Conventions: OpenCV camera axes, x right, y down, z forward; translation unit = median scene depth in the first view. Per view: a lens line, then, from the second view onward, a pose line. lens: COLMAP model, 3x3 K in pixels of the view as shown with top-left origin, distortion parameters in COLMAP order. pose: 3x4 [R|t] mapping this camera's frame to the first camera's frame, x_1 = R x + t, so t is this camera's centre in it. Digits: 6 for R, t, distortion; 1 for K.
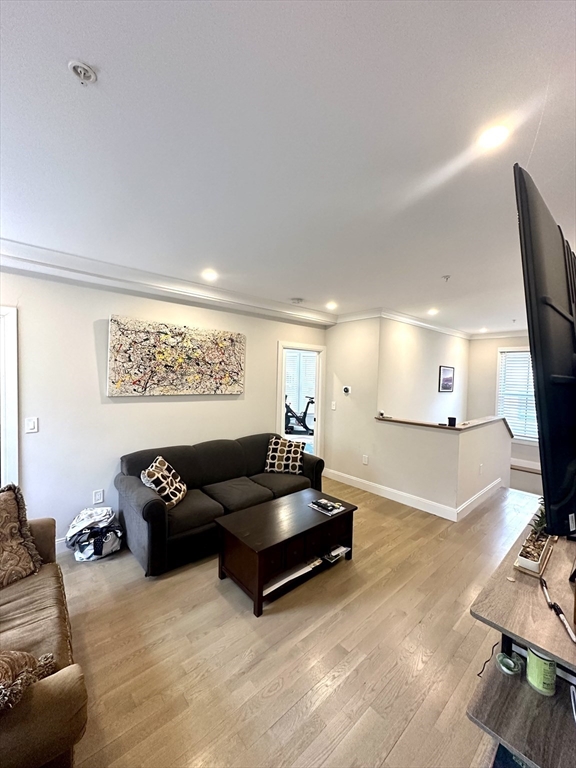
lens RADIAL K [[310.1, 0, 292.4], [0, 310.1, 387.3], [0, 0, 1]] dist [0.000642, 0.000110]
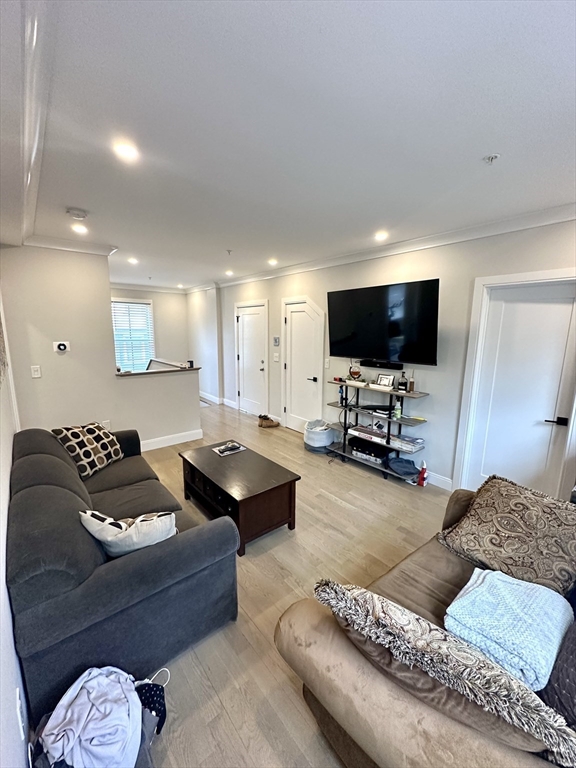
lens RADIAL K [[310.1, 0, 292.3], [0, 310.1, 384.9], [0, 0, 1]] dist [0.000642, 0.000110]
pose [[0.024358, -0.201430, 0.979200, -0.857912], [0.032256, 0.979139, 0.200615, -0.051812], [-0.999183, 0.026698, 0.030347, 0.672147]]
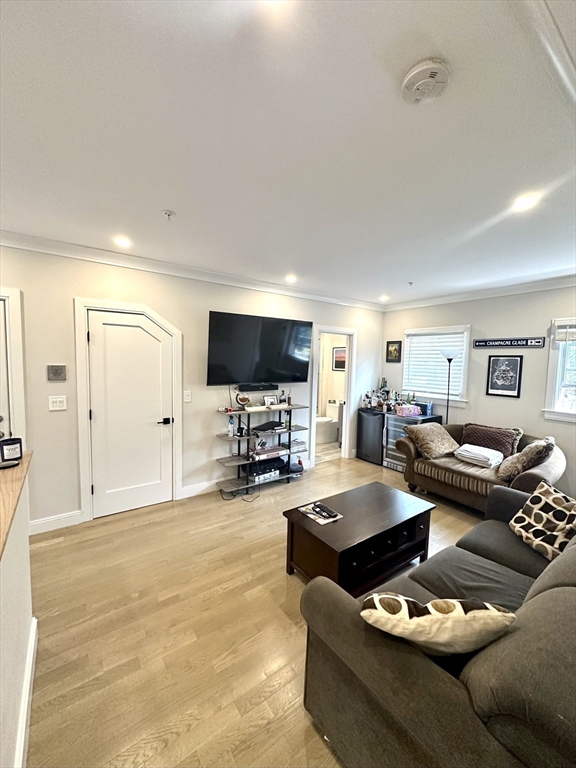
lens RADIAL K [[310.1, 0, 290.0], [0, 310.1, 383.6], [0, 0, 1]] dist [0.000642, 0.000110]
pose [[-0.992948, -0.059433, 0.102580, 0.115503], [-0.046143, 0.990779, 0.127387, -0.064963], [-0.109206, 0.121756, -0.986534, 1.664841]]
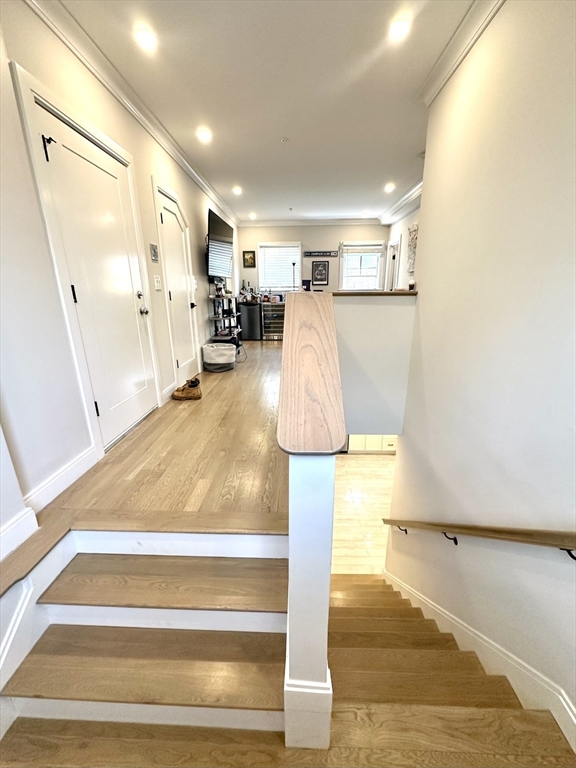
lens RADIAL K [[310.1, 0, 287.6], [0, 310.1, 380.8], [0, 0, 1]] dist [0.000642, 0.000110]
pose [[-0.696772, 0.182644, -0.693650, 1.372703], [-0.045135, 0.953958, 0.296524, 0.127449], [0.715871, 0.237917, -0.656448, 1.854448]]
